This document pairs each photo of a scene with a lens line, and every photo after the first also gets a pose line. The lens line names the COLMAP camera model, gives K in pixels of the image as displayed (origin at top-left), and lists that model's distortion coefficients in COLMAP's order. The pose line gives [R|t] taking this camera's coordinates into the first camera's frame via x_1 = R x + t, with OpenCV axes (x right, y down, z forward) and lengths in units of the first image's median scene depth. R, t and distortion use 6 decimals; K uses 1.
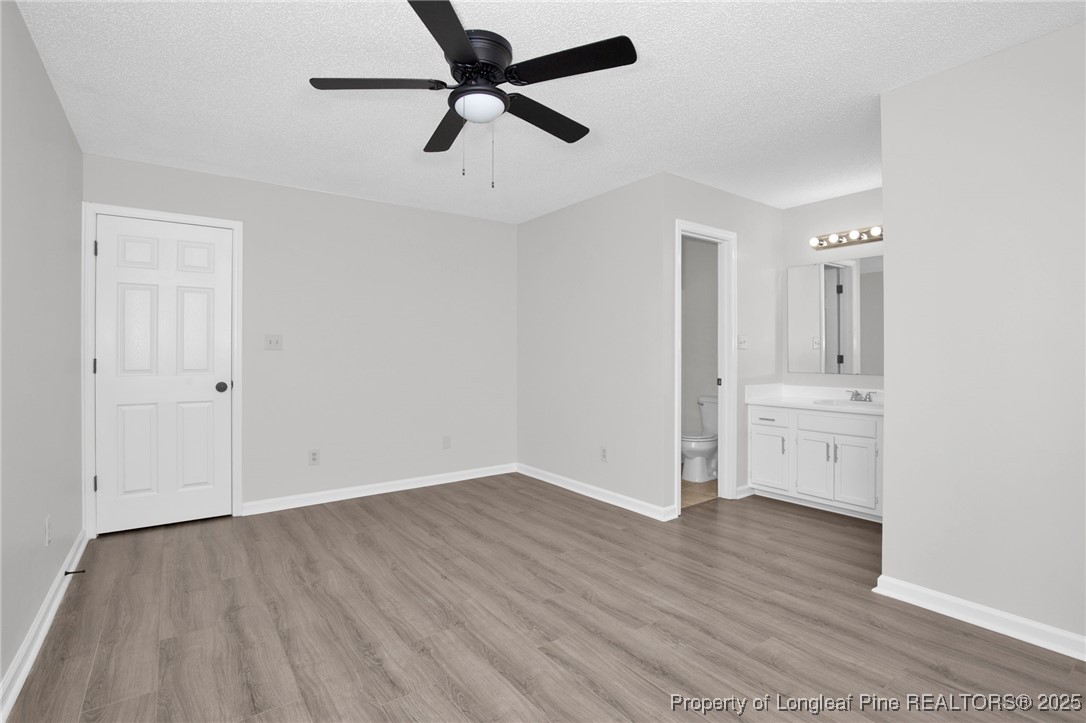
lens RADIAL K [[522.4, 0, 545.0], [0, 522.4, 360.4], [0, 0, 1]] dist [-0.029958, 0.003157]
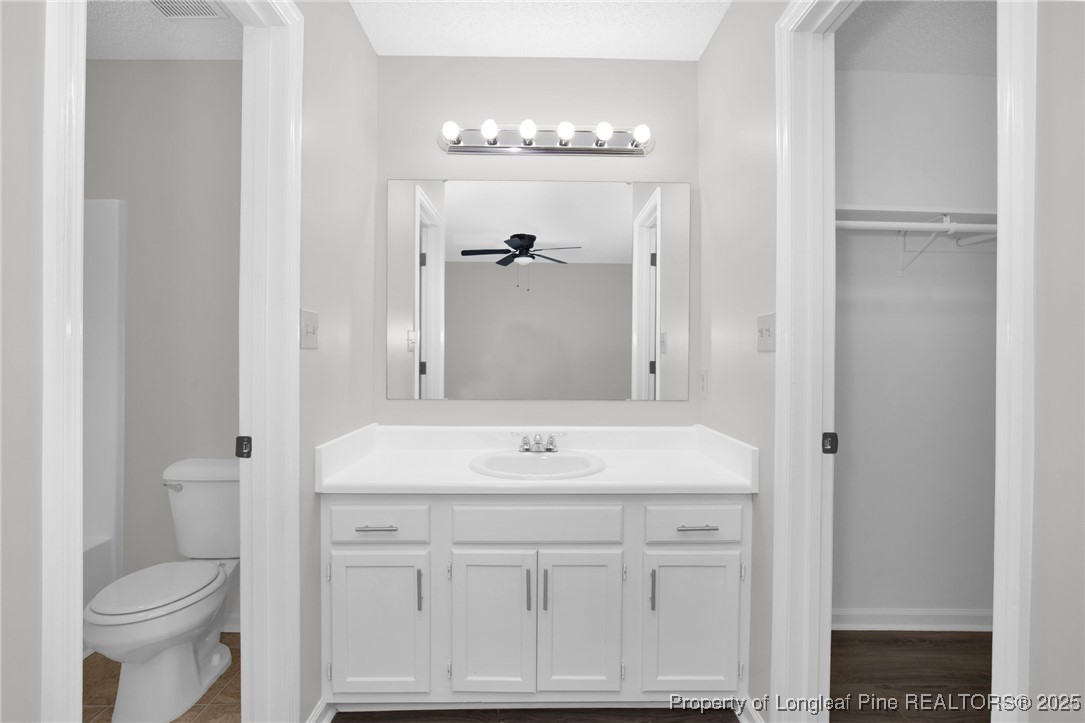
lens RADIAL K [[521.9, 0, 552.2], [0, 521.9, 363.4], [0, 0, 1]] dist [-0.029958, 0.003157]
pose [[0.572870, 0.000044, 0.819646, 0.179929], [-0.002062, 0.999997, 0.001387, -0.011971], [-0.819644, -0.002485, 0.572869, 0.656197]]
